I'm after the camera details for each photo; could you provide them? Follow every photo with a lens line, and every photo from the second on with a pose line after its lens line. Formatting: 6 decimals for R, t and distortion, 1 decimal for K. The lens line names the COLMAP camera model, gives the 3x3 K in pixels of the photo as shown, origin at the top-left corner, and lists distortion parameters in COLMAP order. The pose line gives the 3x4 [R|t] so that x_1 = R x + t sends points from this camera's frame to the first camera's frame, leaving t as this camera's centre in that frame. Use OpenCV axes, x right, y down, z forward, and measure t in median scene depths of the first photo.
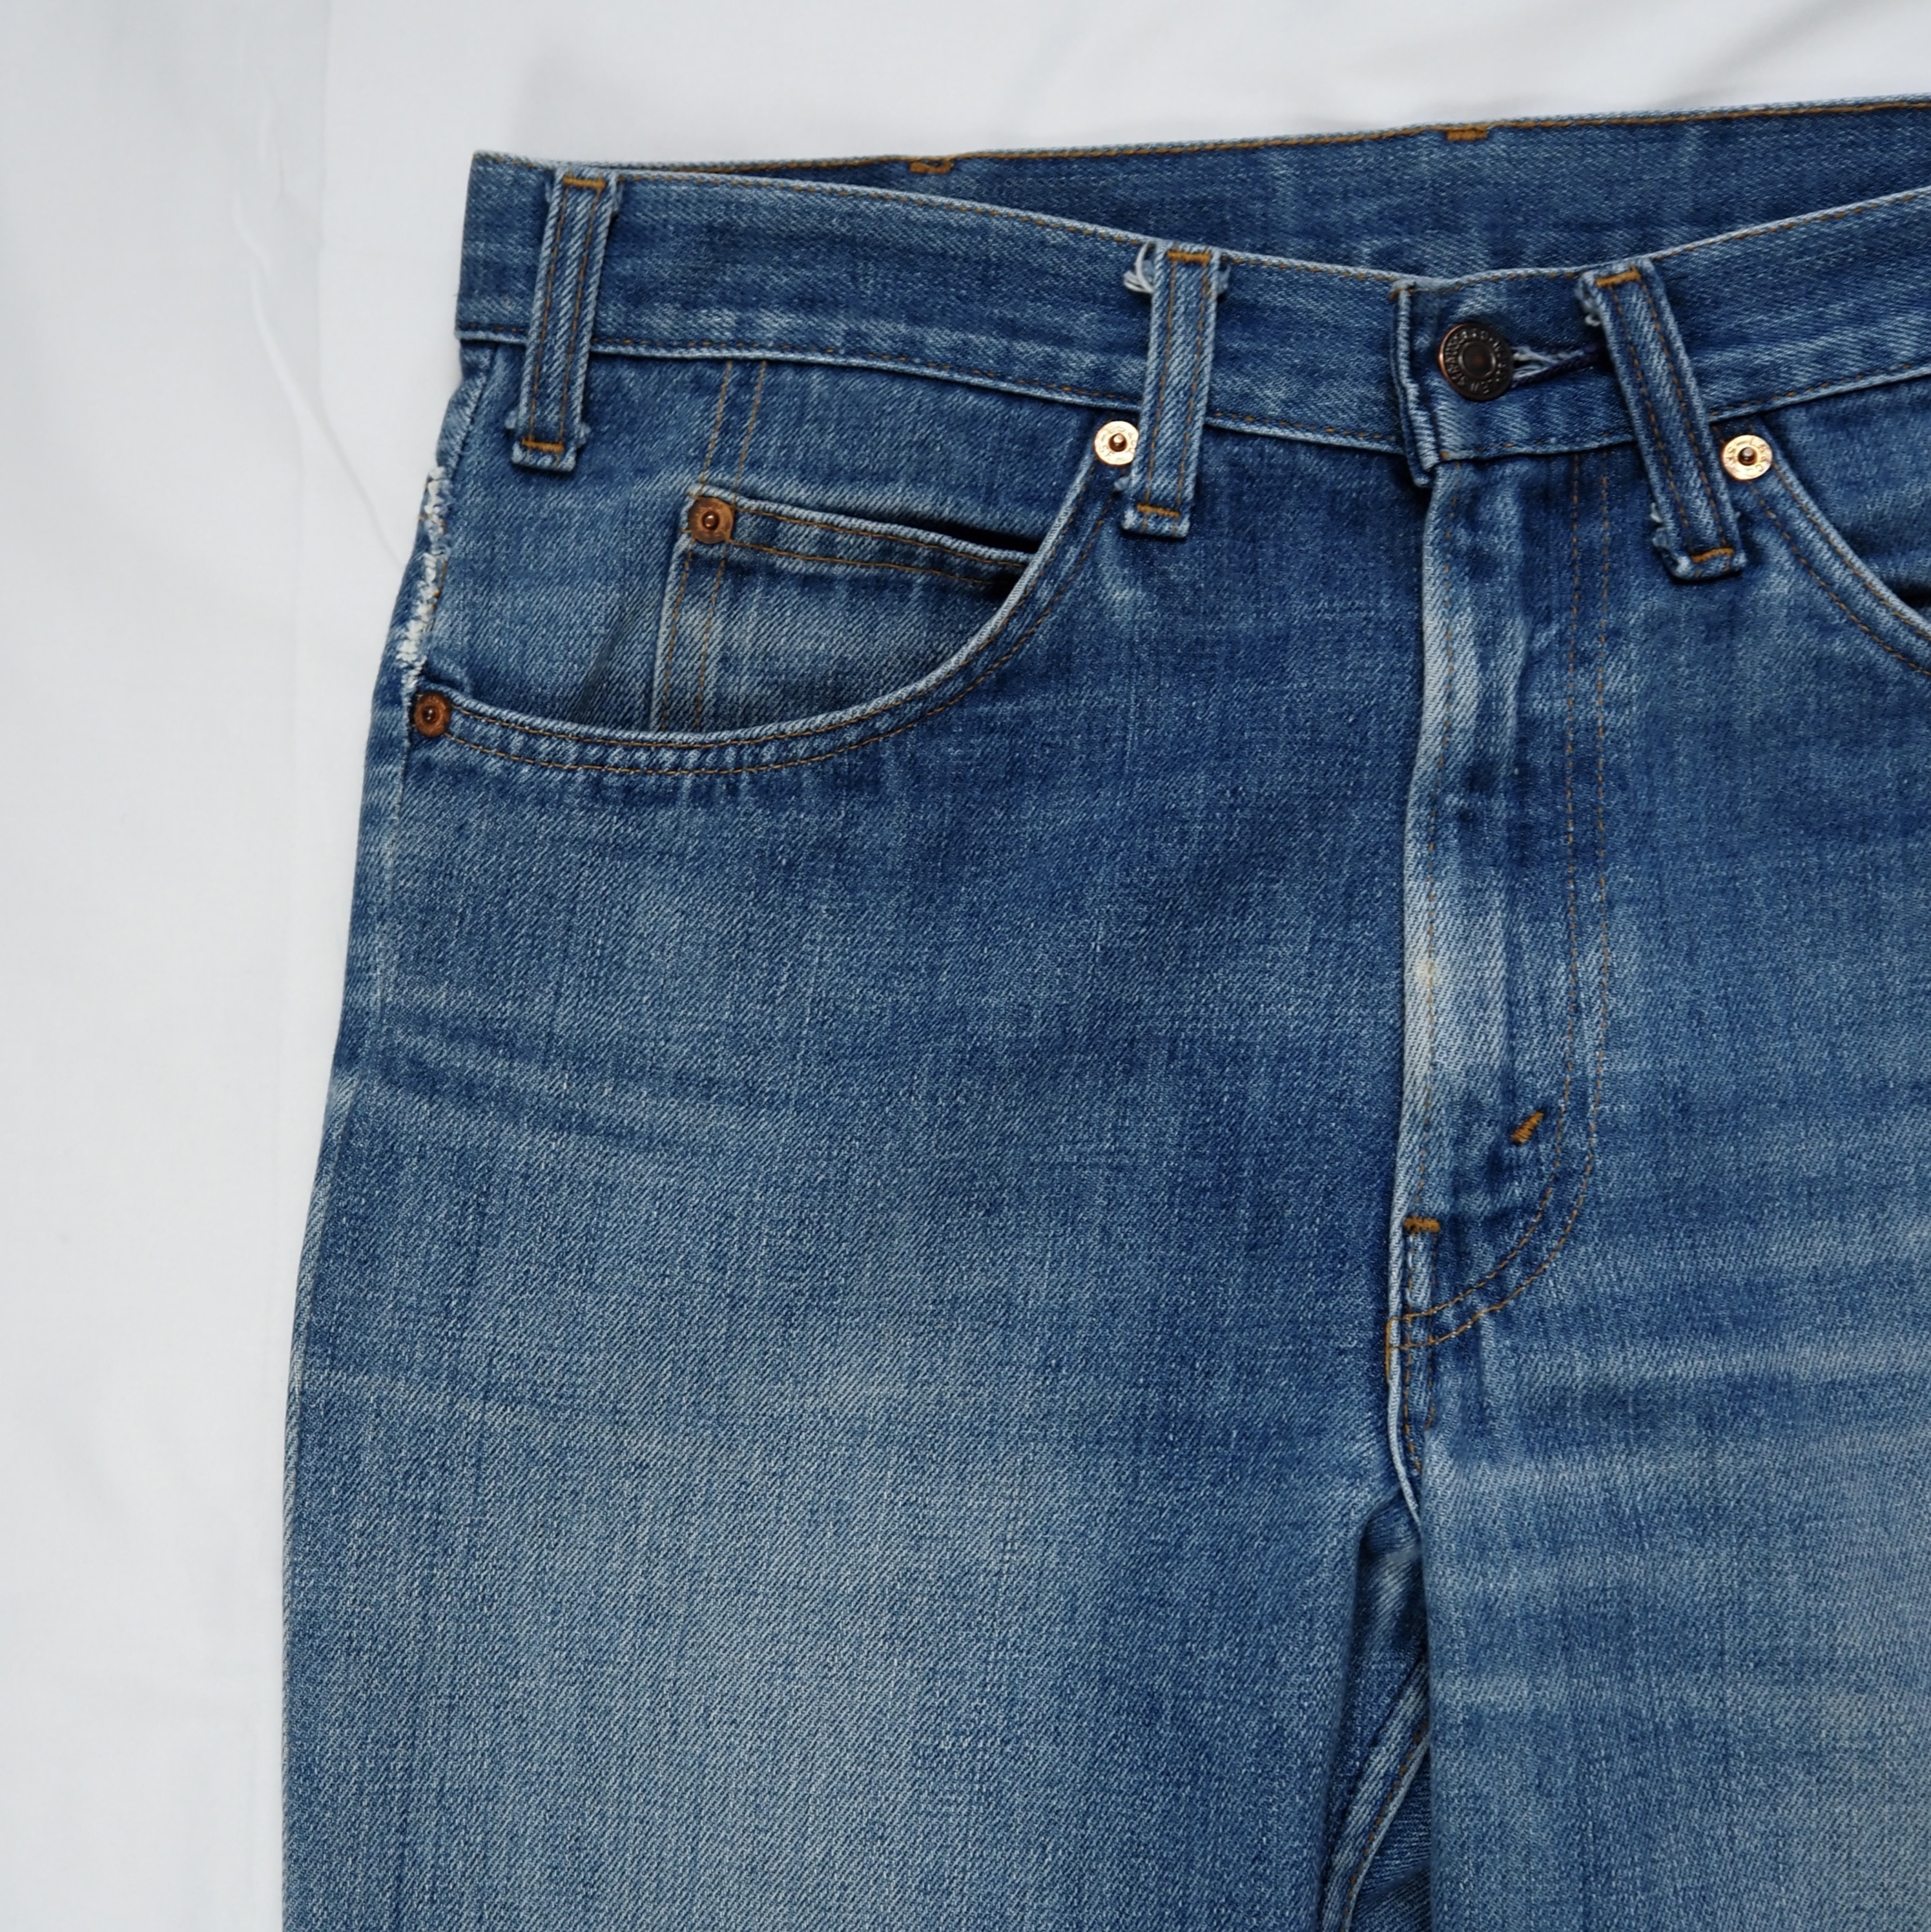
lens RADIAL K [[2716.2, 0, 771.7], [0, 2716.2, 1071.6], [0, 0, 1]] dist [-0.049749, 0.033957]
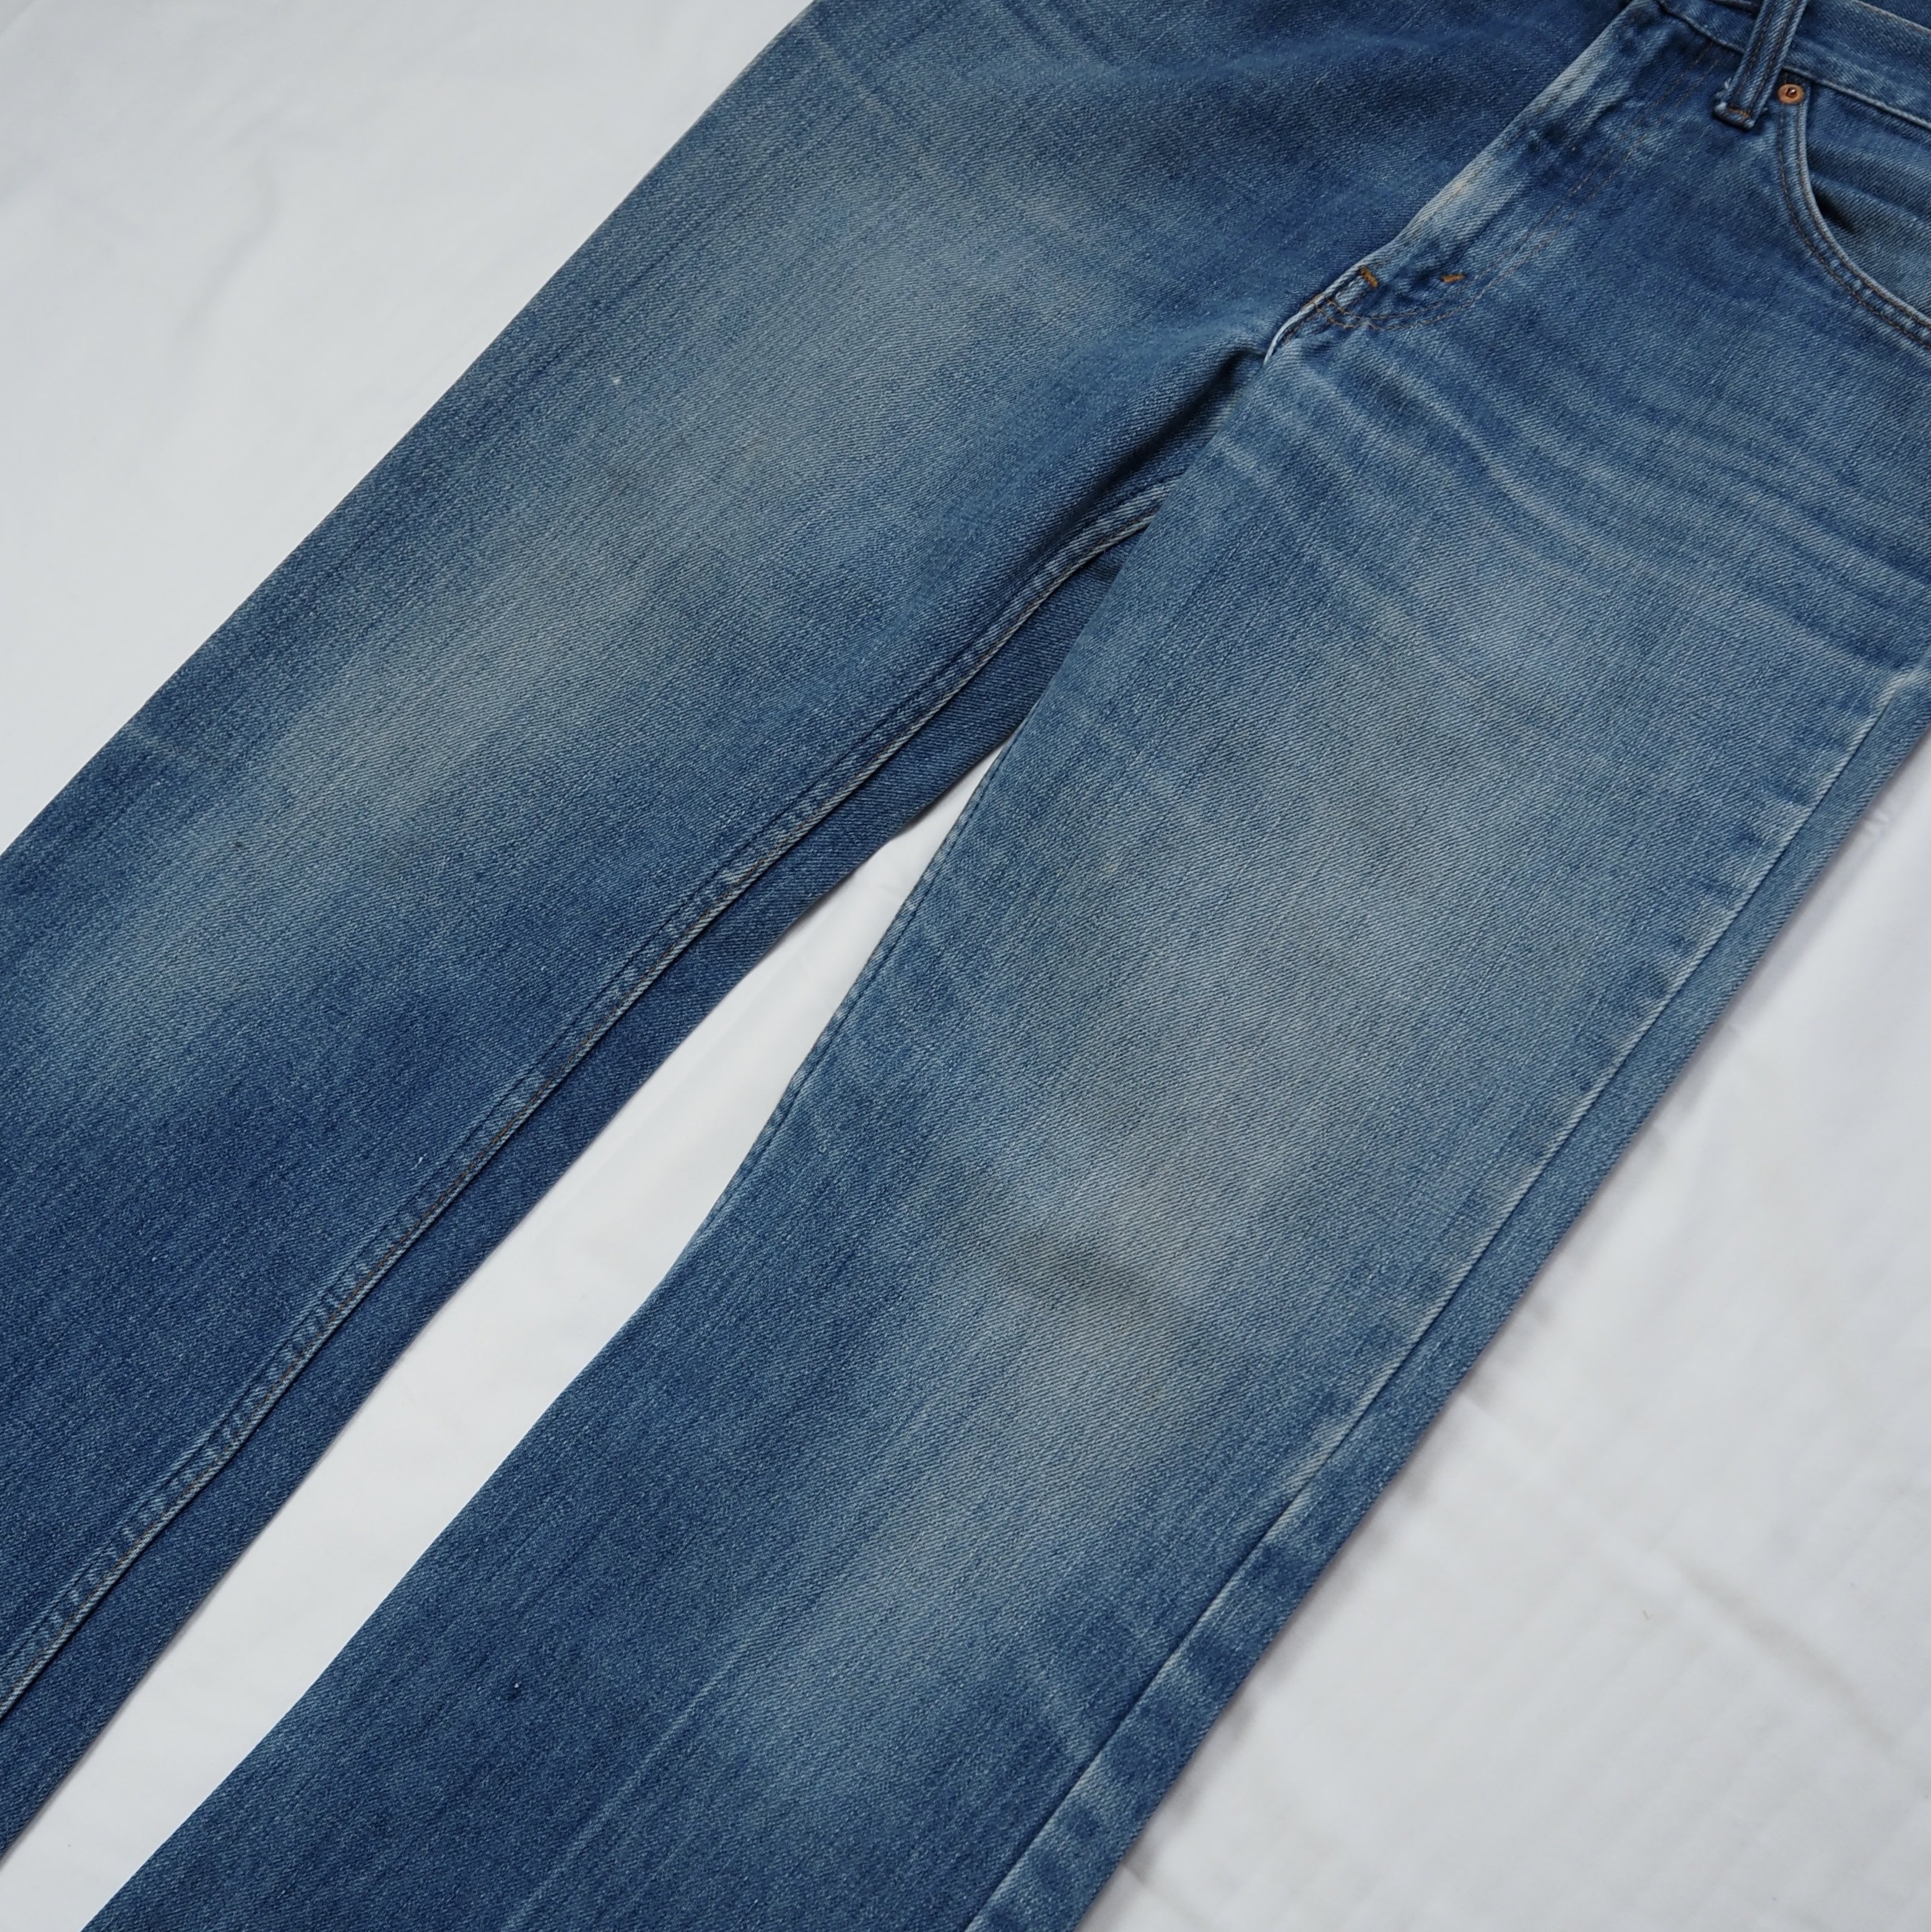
lens RADIAL K [[2602.8, 0, 881.2], [0, 2602.8, 929.5], [0, 0, 1]] dist [-0.058360, 0.040923]
pose [[0.768540, 0.627413, -0.125296, 0.454839], [-0.639292, 0.760871, -0.111266, 0.733356], [0.025524, 0.165613, 0.985860, -0.550642]]
